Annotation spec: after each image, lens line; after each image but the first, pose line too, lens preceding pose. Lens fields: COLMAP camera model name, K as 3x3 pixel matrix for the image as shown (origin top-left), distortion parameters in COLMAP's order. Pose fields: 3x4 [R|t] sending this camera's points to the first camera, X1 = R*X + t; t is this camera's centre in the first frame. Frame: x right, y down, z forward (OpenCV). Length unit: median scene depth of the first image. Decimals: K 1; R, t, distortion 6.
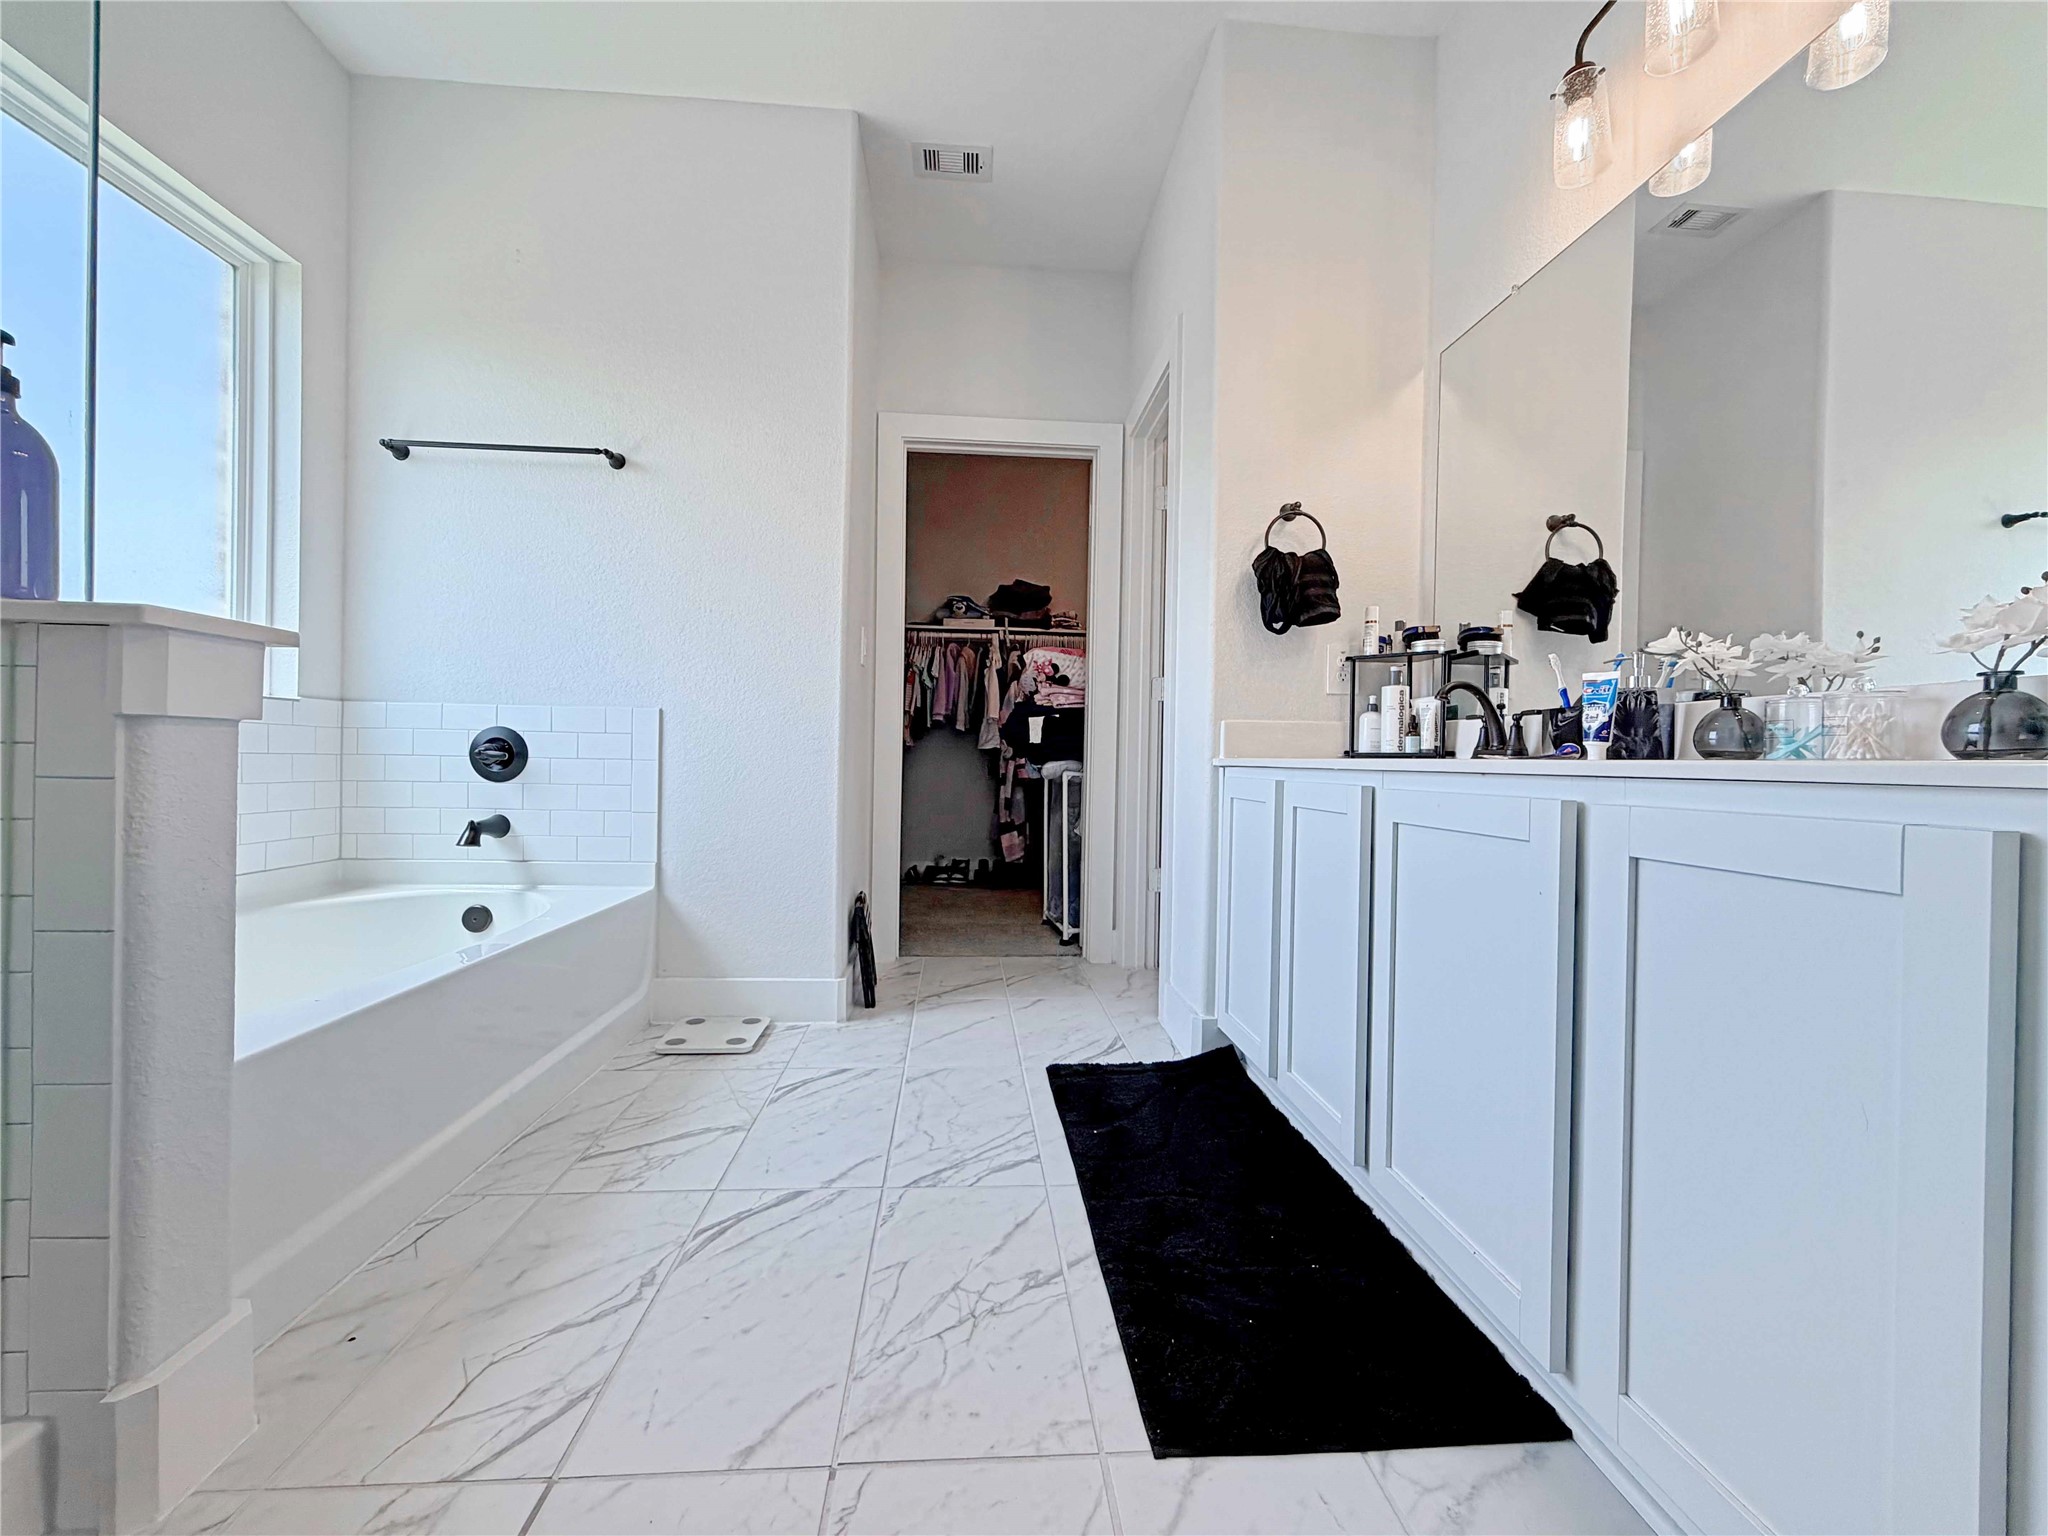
lens RADIAL K [[829.8, 0, 1027.8], [0, 829.8, 767.5], [0, 0, 1]] dist [-0.003051, 0.001229]
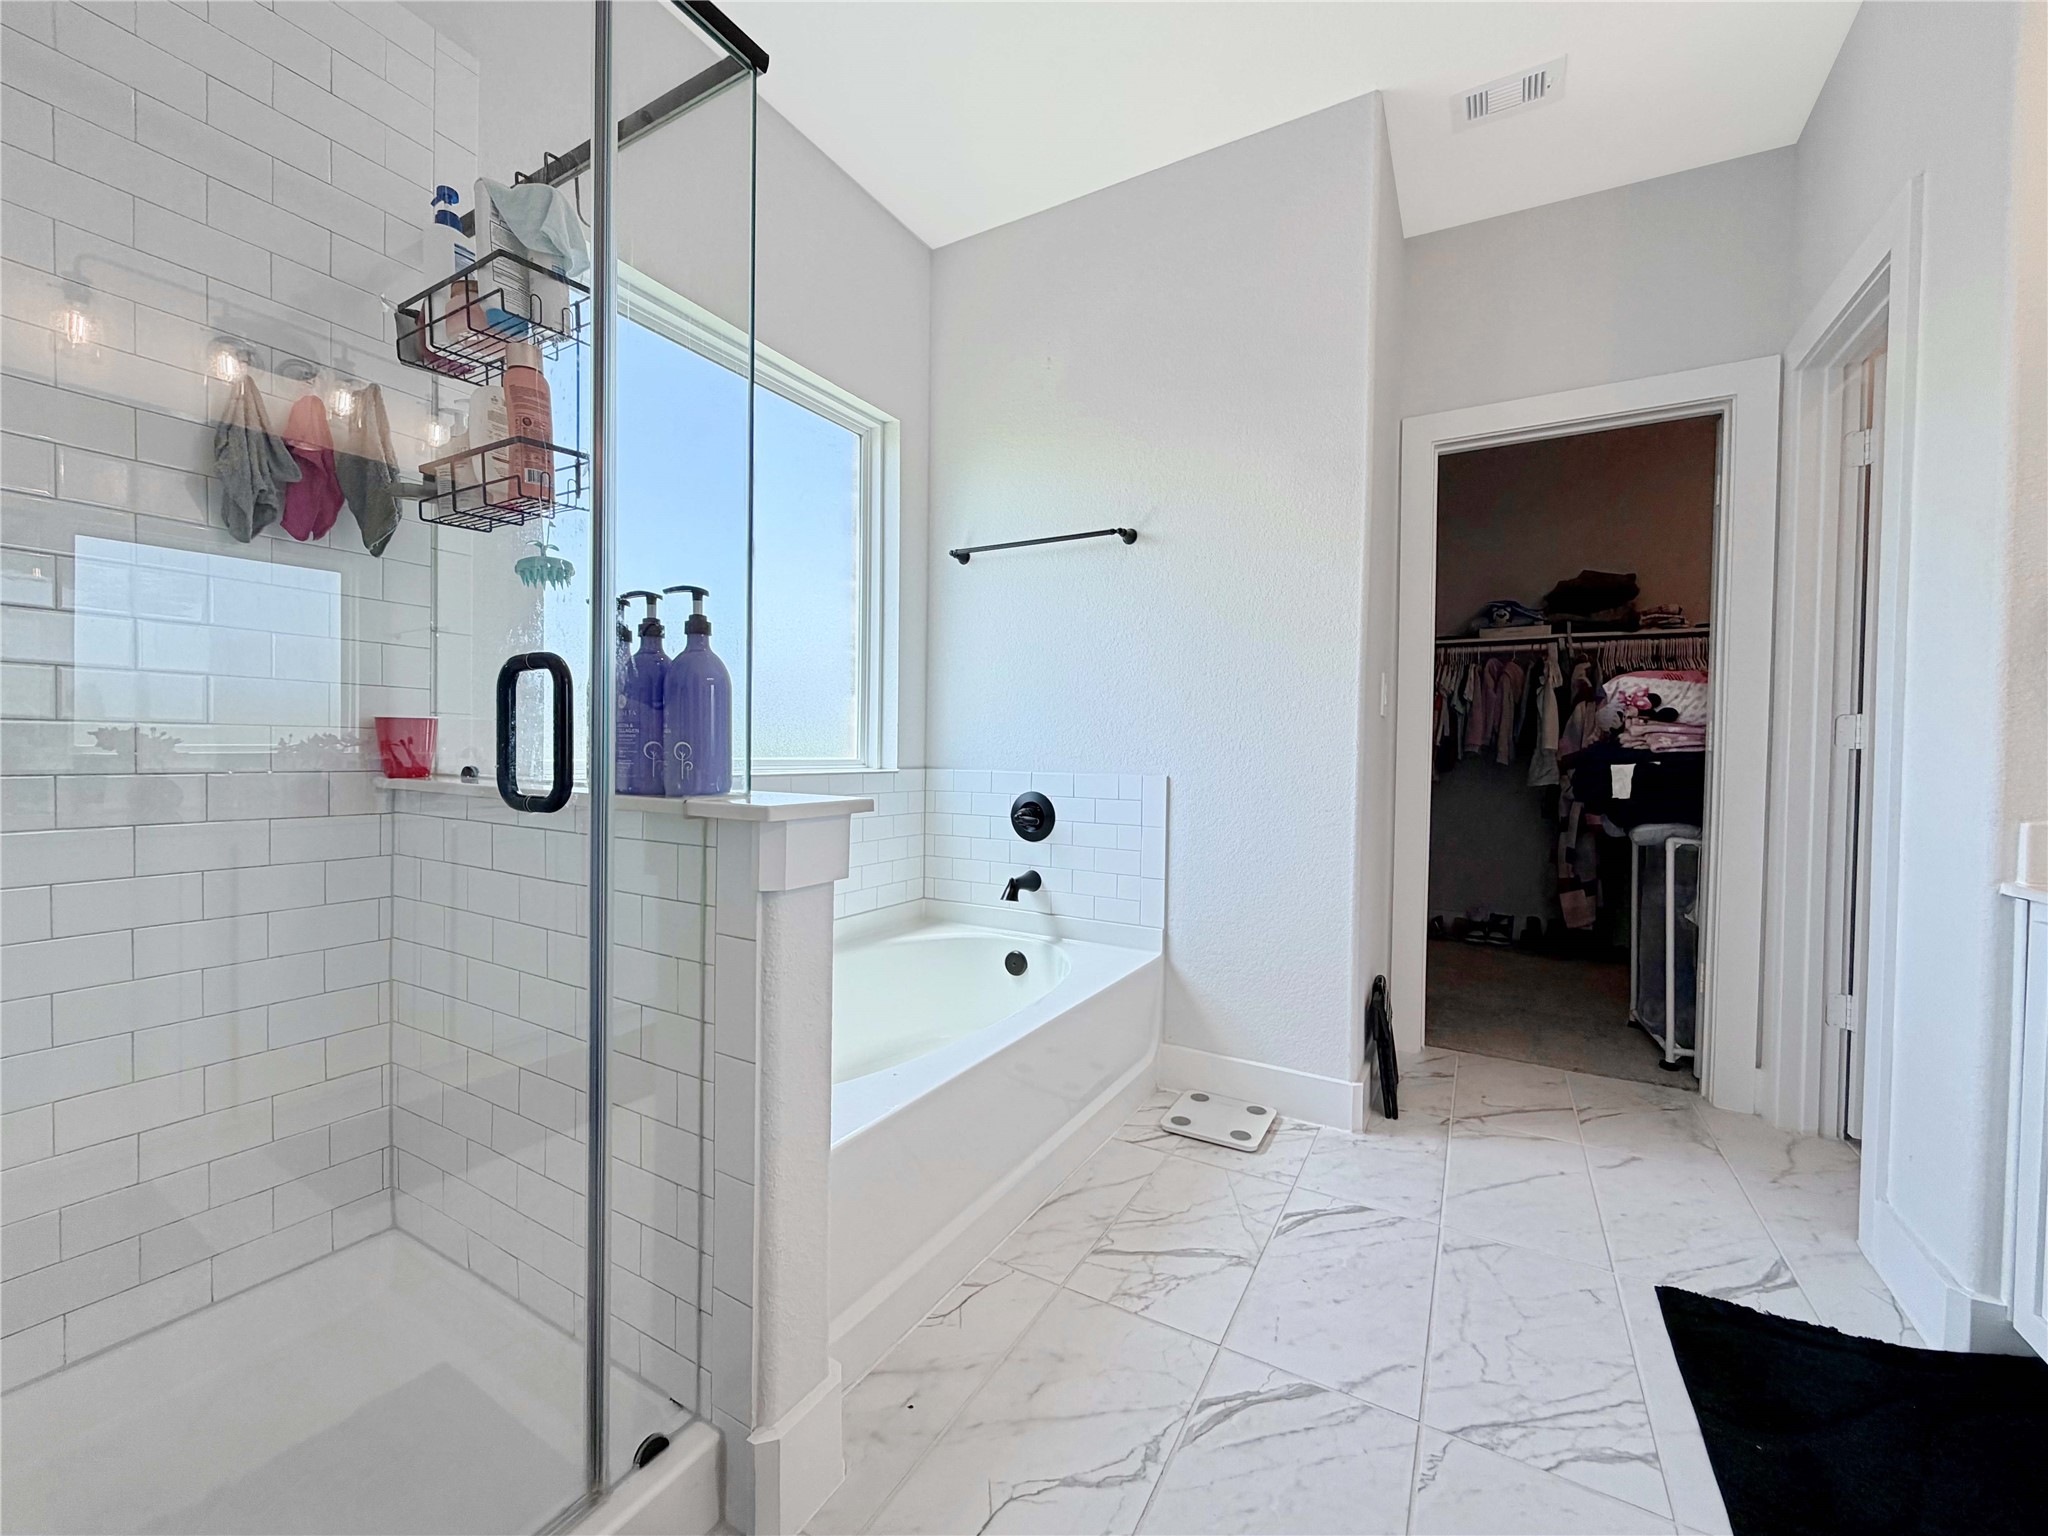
lens RADIAL K [[829.8, 0, 1012.2], [0, 829.8, 767.2], [0, 0, 1]] dist [-0.003051, 0.001229]
pose [[0.823103, 0.004736, -0.567872, -0.030007], [-0.003255, 0.999988, 0.003622, -0.090169], [0.567882, -0.001132, 0.823109, 0.070394]]
